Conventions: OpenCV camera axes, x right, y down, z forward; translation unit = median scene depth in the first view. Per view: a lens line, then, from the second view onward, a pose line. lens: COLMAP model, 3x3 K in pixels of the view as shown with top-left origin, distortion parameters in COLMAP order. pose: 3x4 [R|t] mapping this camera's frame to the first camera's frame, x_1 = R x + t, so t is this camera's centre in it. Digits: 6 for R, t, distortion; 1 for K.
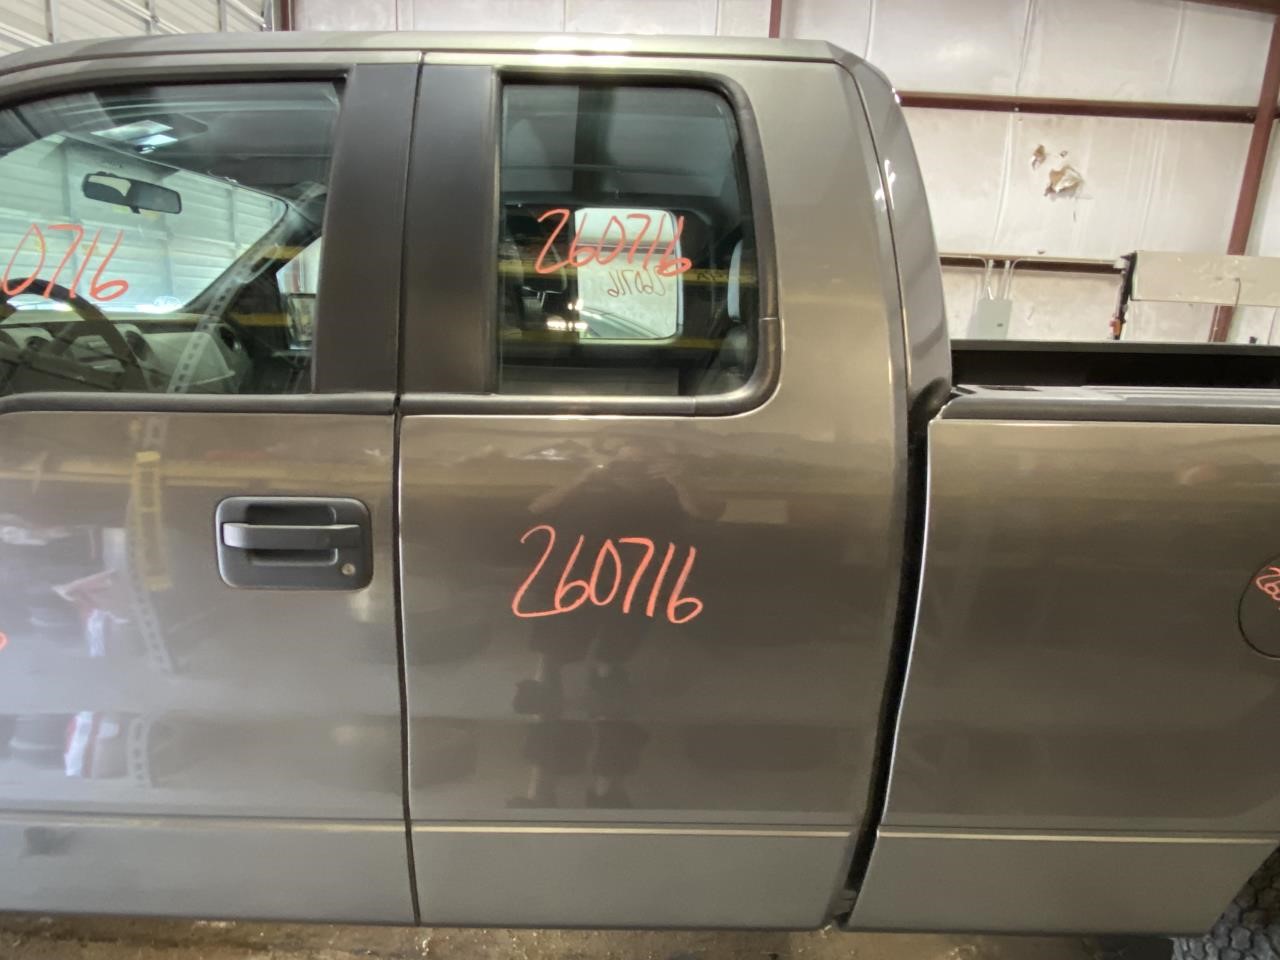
lens RADIAL K [[754.8, 0, 642.7], [0, 754.8, 480.9], [0, 0, 1]] dist [0.039608, -0.037321]
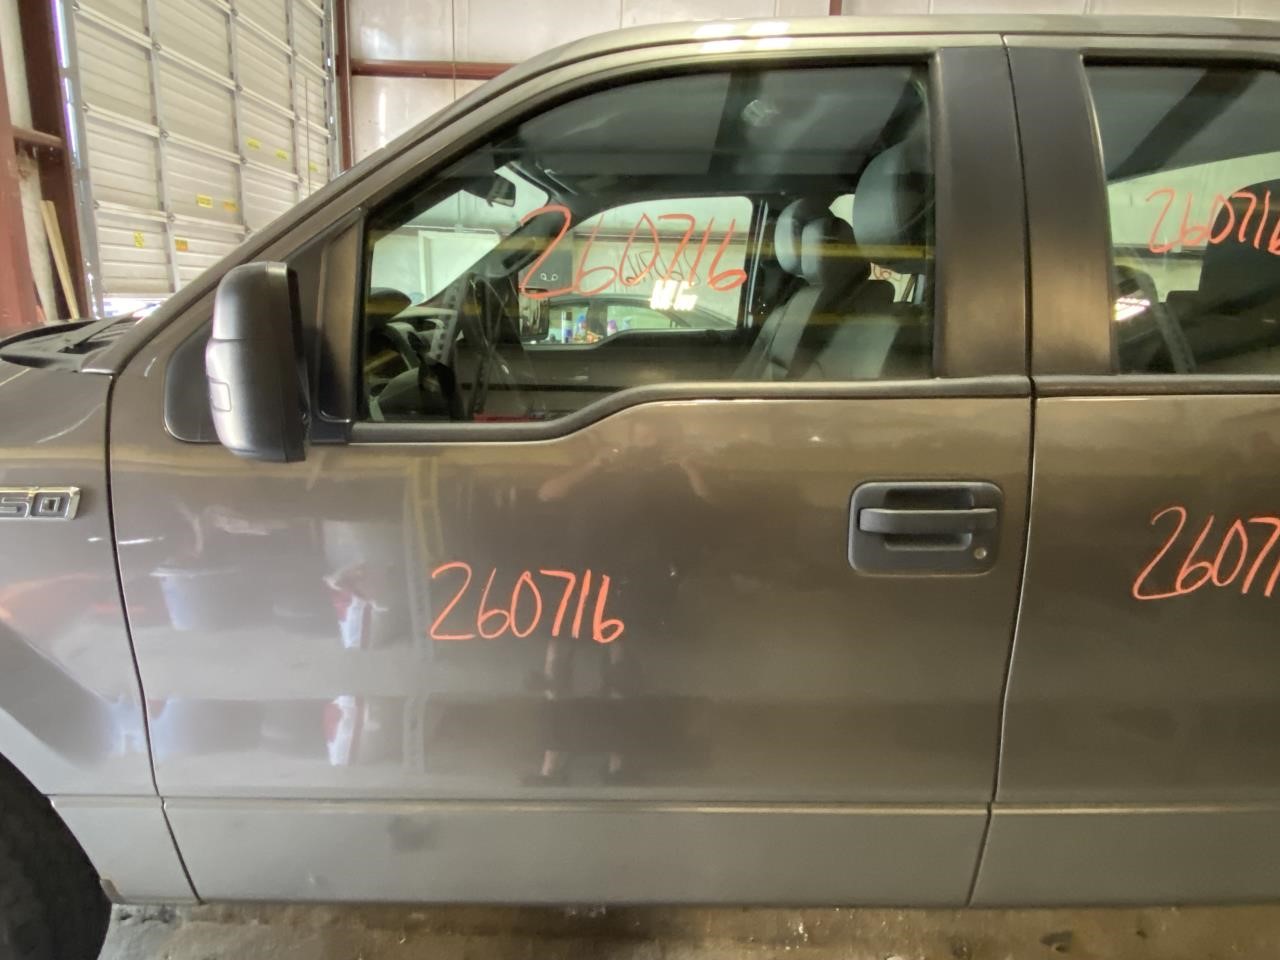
lens RADIAL K [[733.8, 0, 623.1], [0, 733.8, 472.3], [0, 0, 1]] dist [0.094891, -0.083749]
pose [[0.999883, -0.014663, 0.004342, -0.778863], [0.014634, 0.999871, 0.006669, -0.002936], [-0.004439, -0.006605, 0.999968, 0.013316]]
